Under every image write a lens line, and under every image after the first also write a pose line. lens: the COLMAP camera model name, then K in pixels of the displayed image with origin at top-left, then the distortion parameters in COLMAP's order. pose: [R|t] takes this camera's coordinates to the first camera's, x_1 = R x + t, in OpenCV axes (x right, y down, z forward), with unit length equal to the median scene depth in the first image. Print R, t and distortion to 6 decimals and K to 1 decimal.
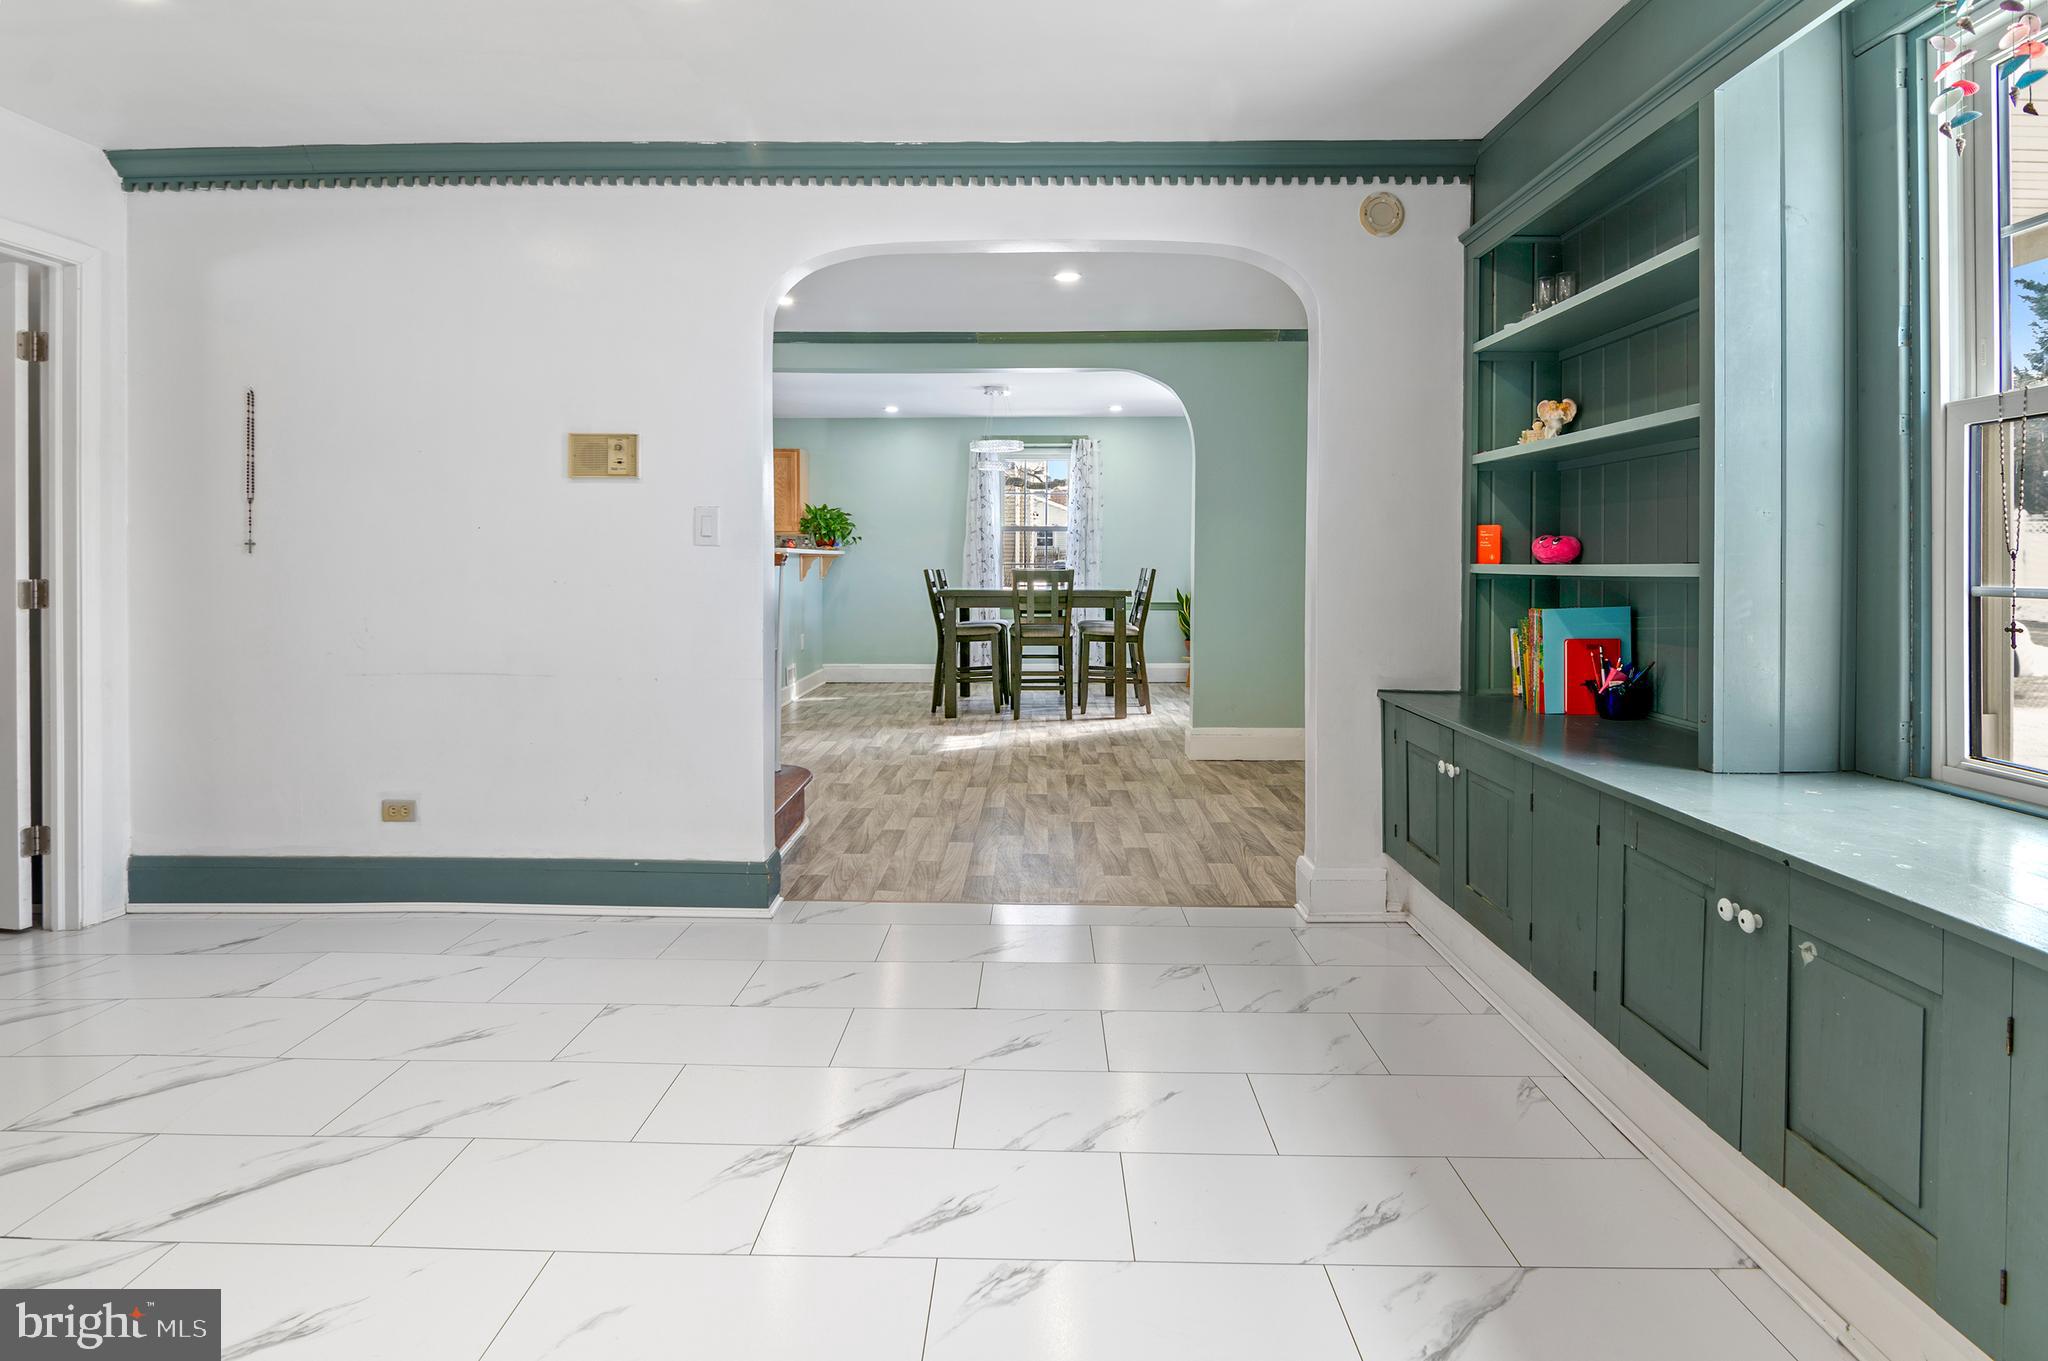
lens RADIAL K [[1038.1, 0, 1026.7], [0, 1038.1, 566.8], [0, 0, 1]] dist [0.001037, -0.006503]
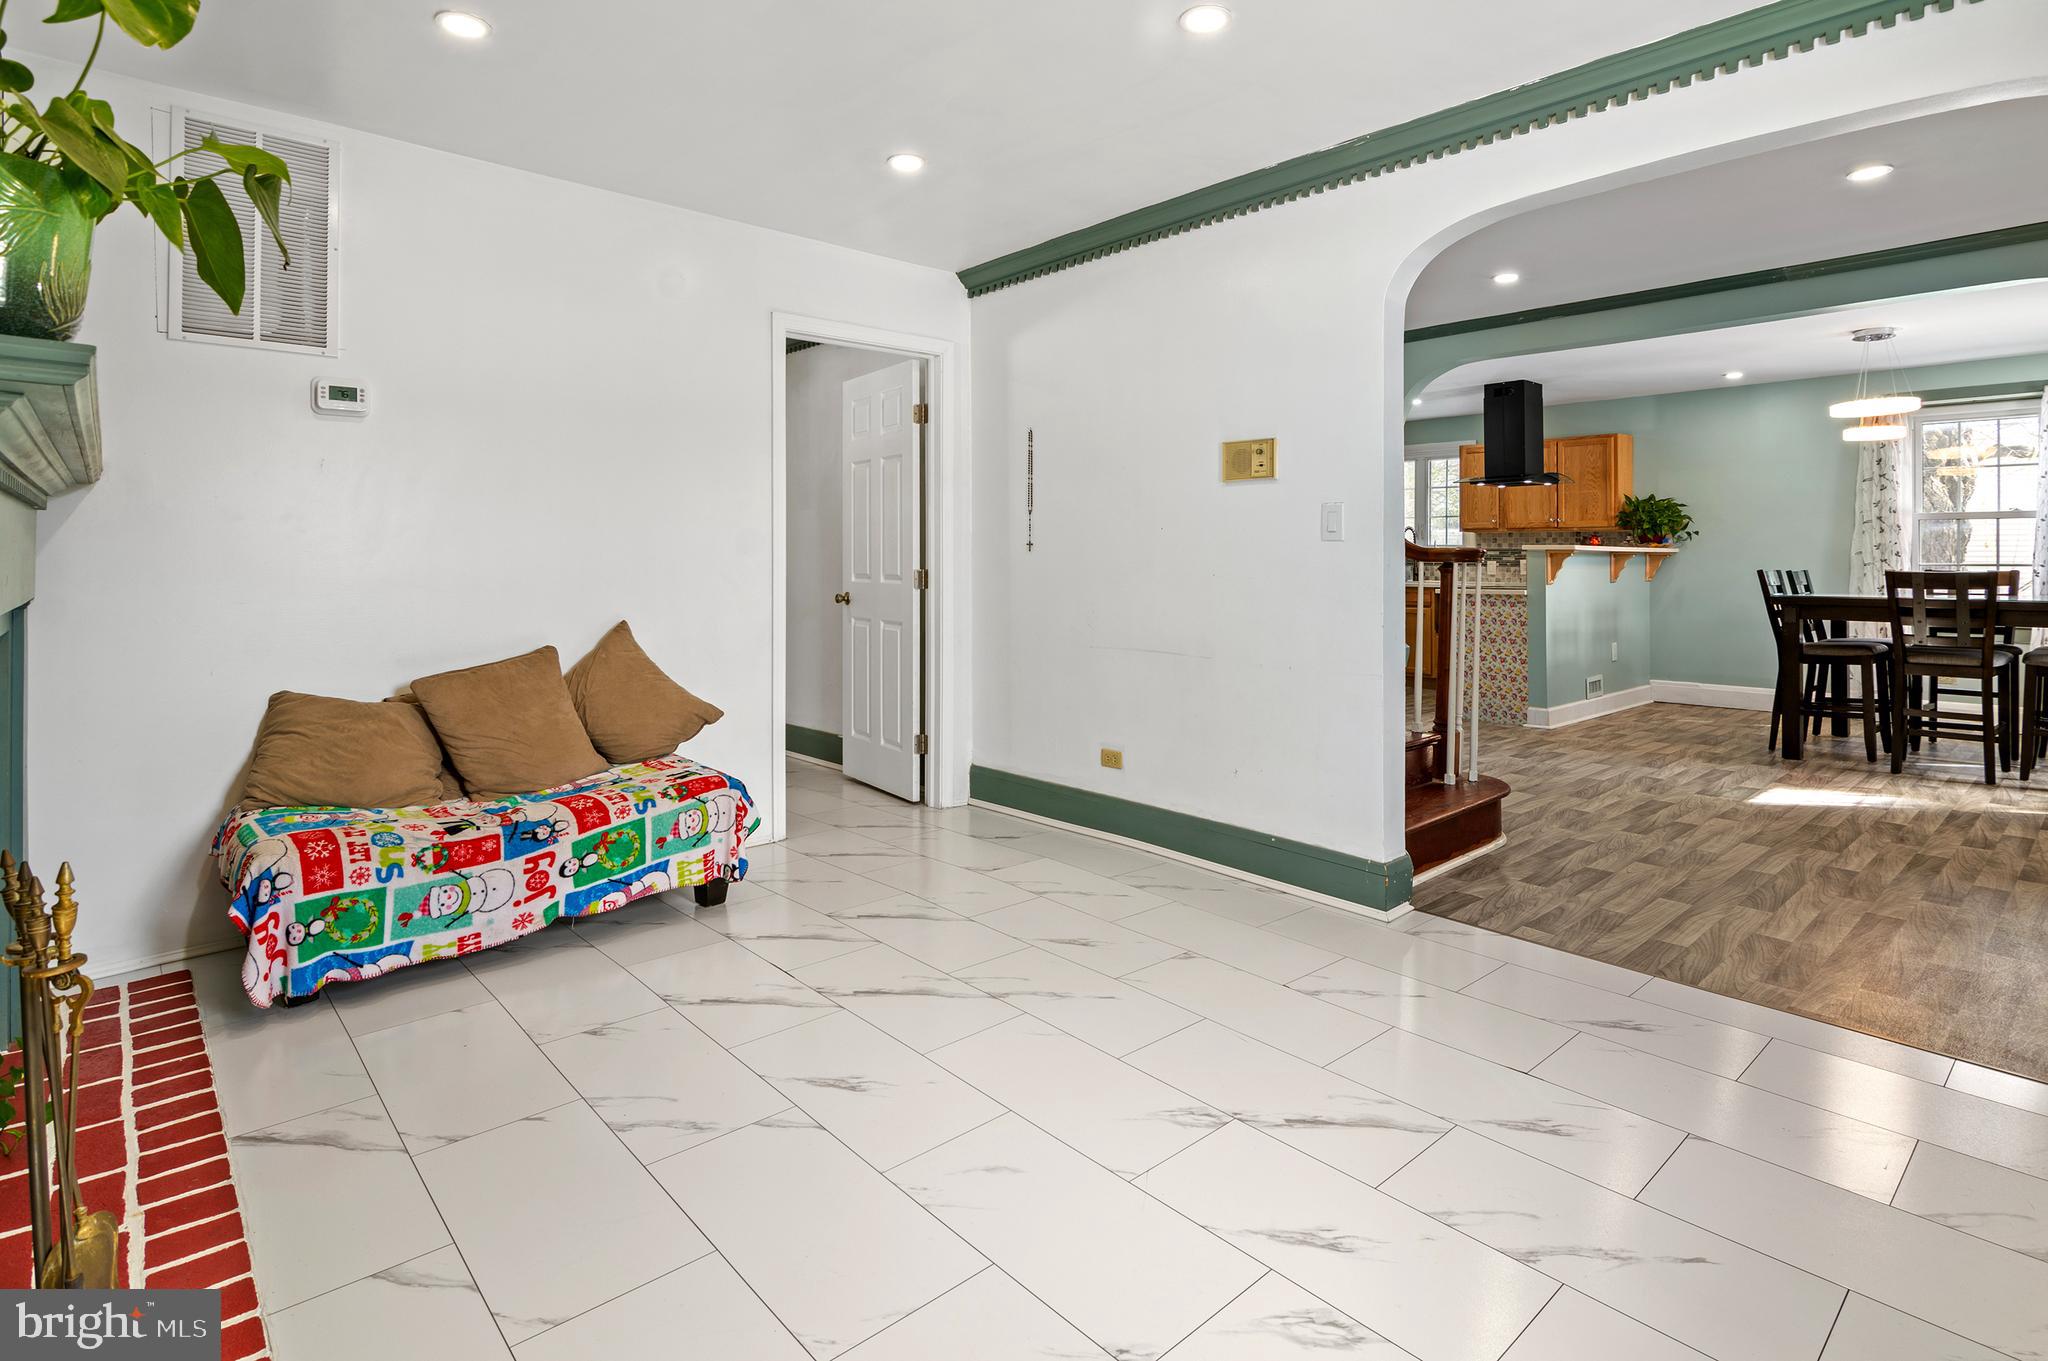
lens RADIAL K [[1038.1, 0, 1026.7], [0, 1038.1, 566.8], [0, 0, 1]] dist [0.001037, -0.006503]
pose [[0.677511, 0.004890, -0.735497, 0.236921], [-0.005971, 0.999982, 0.001148, 0.005306], [0.735489, 0.003614, 0.677527, 0.087528]]
